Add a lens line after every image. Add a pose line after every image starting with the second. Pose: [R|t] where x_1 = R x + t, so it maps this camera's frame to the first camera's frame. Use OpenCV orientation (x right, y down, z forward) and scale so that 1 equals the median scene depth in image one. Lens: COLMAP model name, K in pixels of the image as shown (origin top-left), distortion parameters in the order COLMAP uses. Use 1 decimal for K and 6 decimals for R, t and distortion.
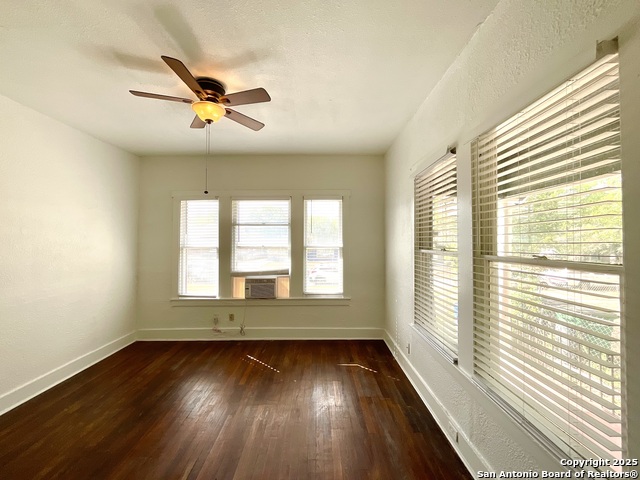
lens RADIAL K [[257.2, 0, 321.5], [0, 257.2, 239.7], [0, 0, 1]] dist [-0.002077, 0.000495]
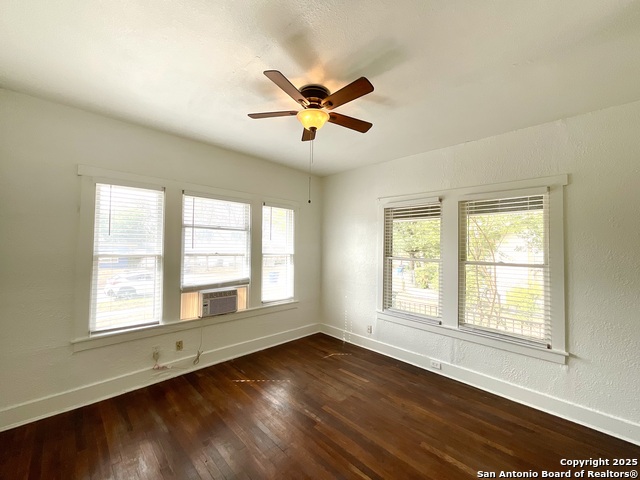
lens RADIAL K [[257.2, 0, 321.2], [0, 257.2, 240.1], [0, 0, 1]] dist [-0.002077, 0.000495]
pose [[0.719691, 0.031454, 0.693581, -0.588118], [-0.026786, 0.999487, -0.017533, -0.013388], [-0.693777, -0.005959, 0.720165, 0.148759]]
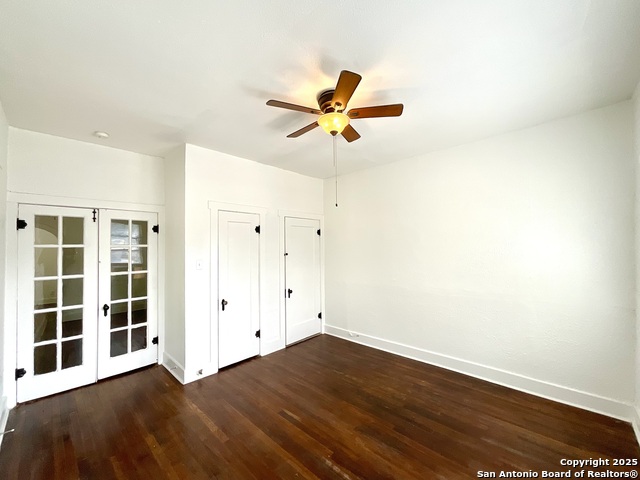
lens RADIAL K [[257.2, 0, 319.9], [0, 257.2, 242.5], [0, 0, 1]] dist [-0.002077, 0.000495]
pose [[-0.699369, -0.001622, -0.714759, 0.167591], [0.023894, 0.999385, -0.025648, -0.008264], [0.714362, -0.035016, -0.698900, 0.896298]]
